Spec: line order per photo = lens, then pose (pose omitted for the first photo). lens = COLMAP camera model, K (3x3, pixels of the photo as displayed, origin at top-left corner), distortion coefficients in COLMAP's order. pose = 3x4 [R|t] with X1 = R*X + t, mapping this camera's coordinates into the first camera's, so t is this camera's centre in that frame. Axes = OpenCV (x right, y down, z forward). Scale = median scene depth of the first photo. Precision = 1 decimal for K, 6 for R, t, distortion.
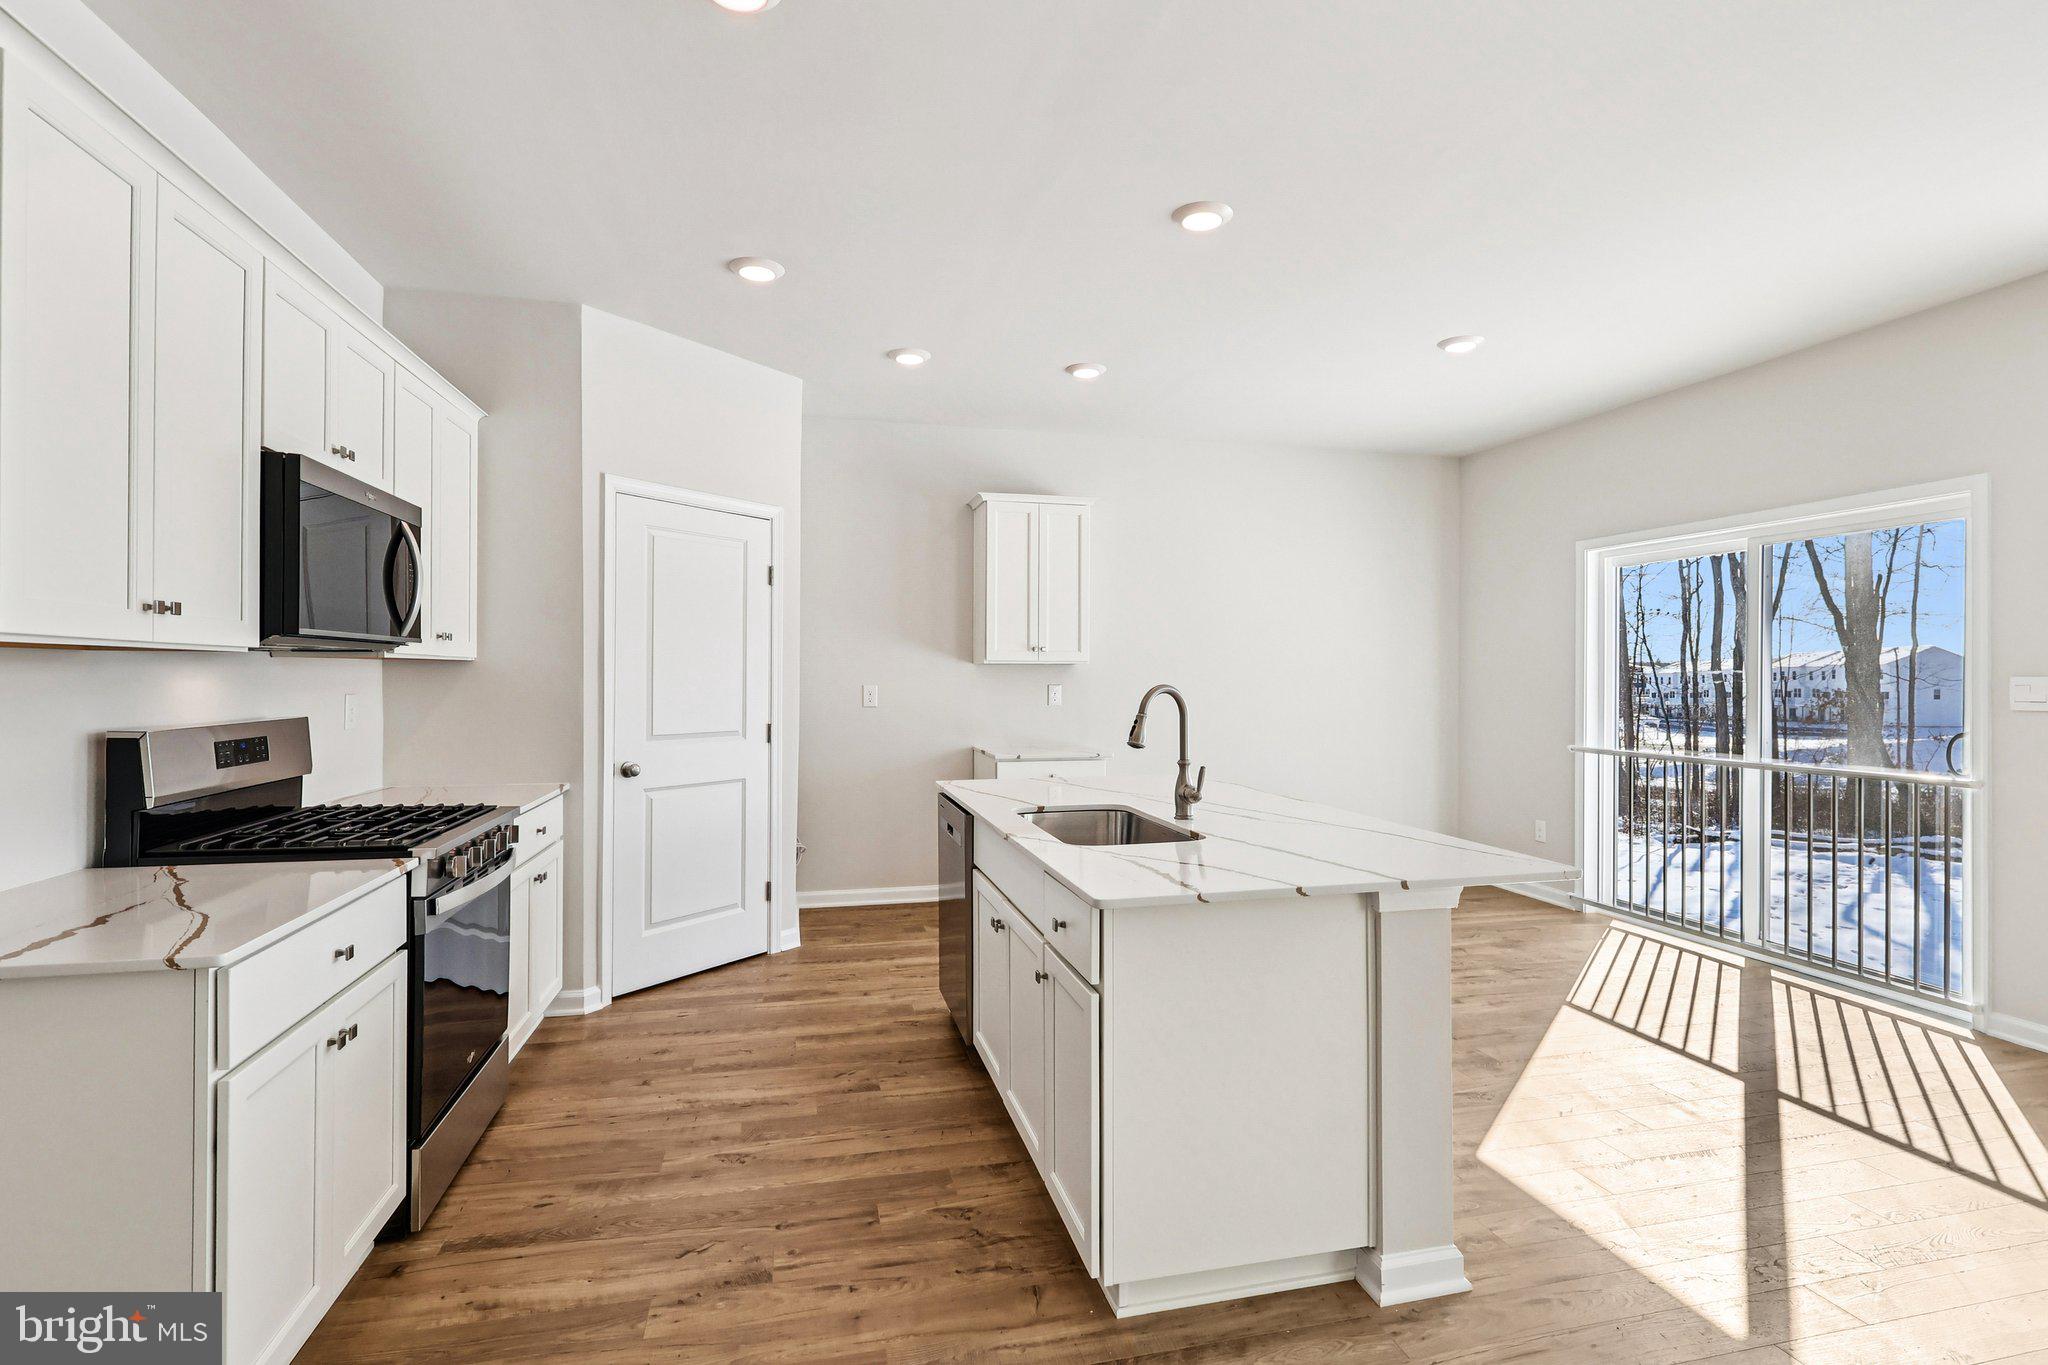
lens RADIAL K [[964.8, 0, 1018.2], [0, 964.8, 671.9], [0, 0, 1]] dist [-0.003874, 0.002326]
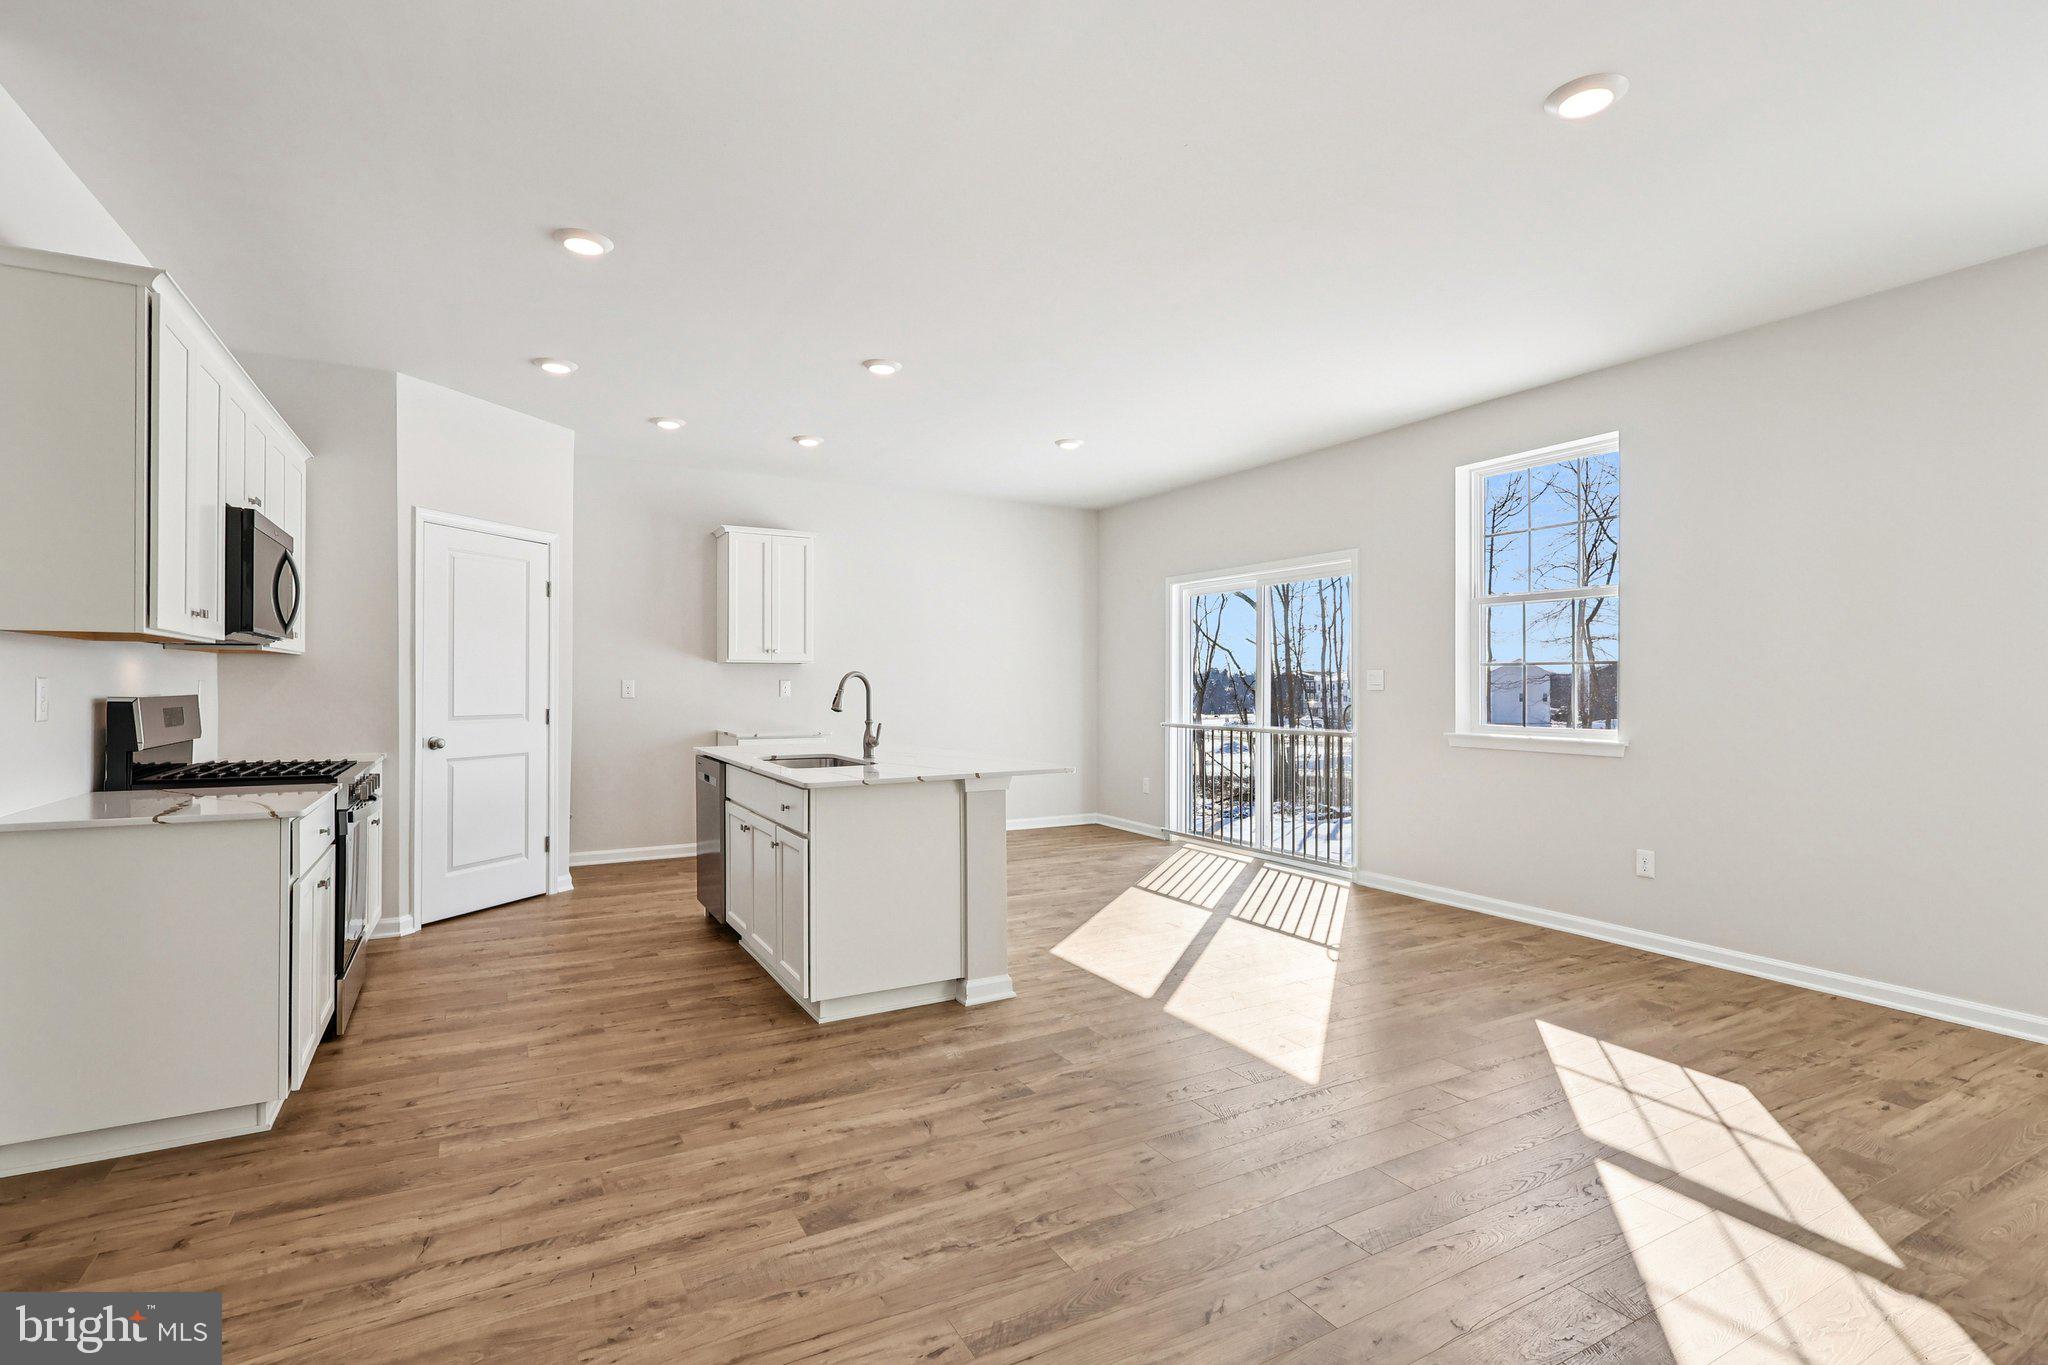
lens RADIAL K [[964.8, 0, 1012.9], [0, 964.8, 682.2], [0, 0, 1]] dist [-0.003874, 0.002326]
pose [[0.964748, -0.001035, 0.263174, -0.012580], [0.000626, 0.999998, 0.001635, 0.027502], [-0.263175, -0.001413, 0.964747, -0.540699]]
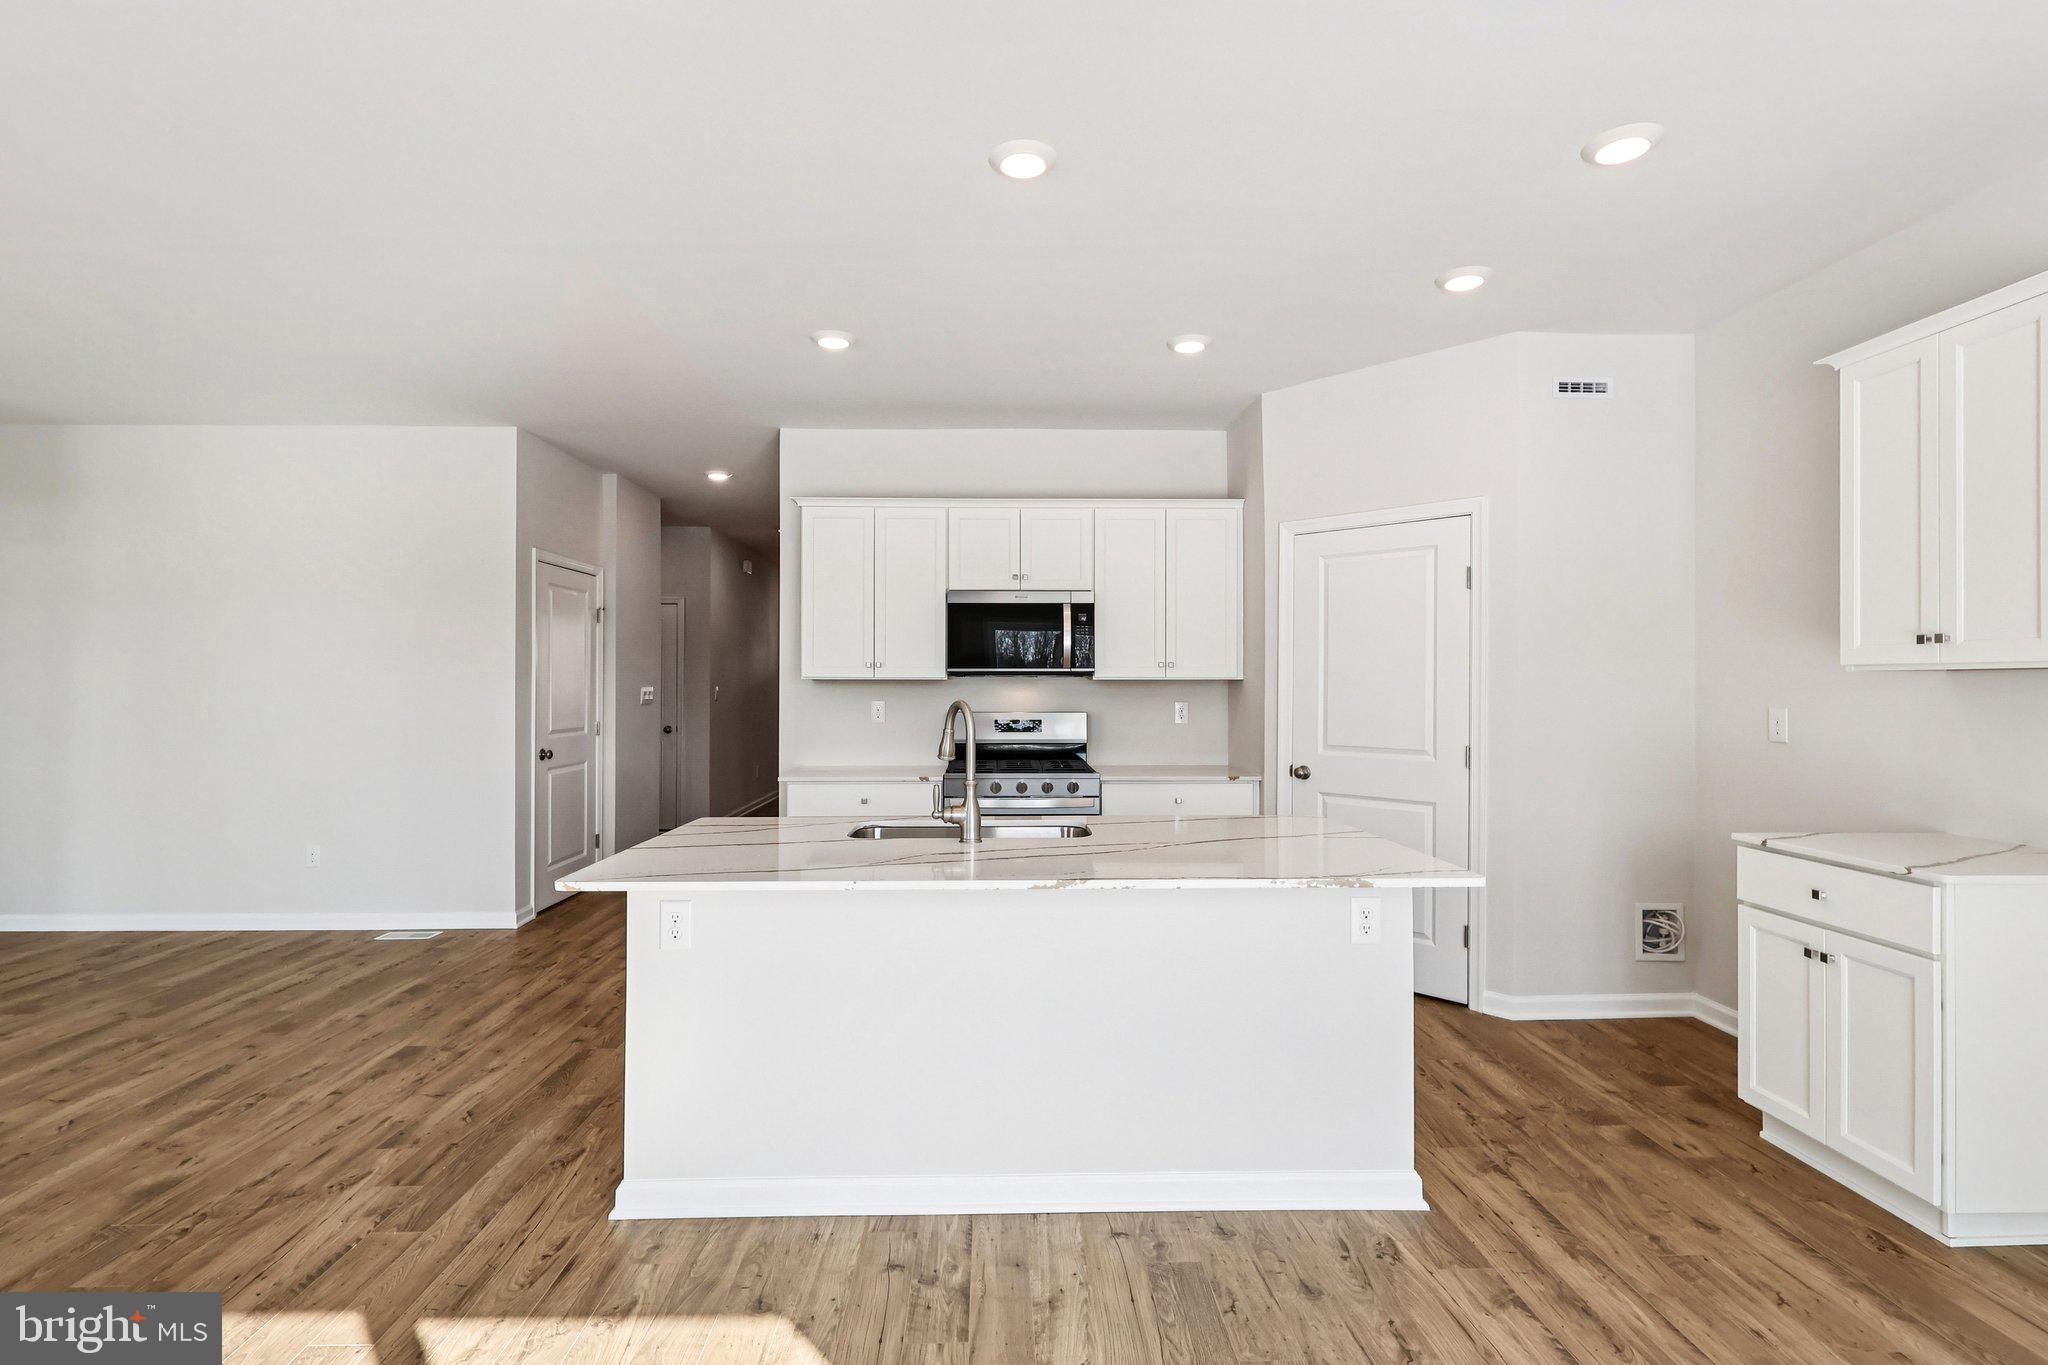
lens RADIAL K [[964.8, 0, 1015.8], [0, 964.8, 685.5], [0, 0, 1]] dist [-0.003874, 0.002326]
pose [[-0.203764, -0.003999, -0.979012, 1.061307], [0.000954, 0.999990, -0.004283, 0.002890], [0.979019, -0.001806, -0.203759, 1.206686]]
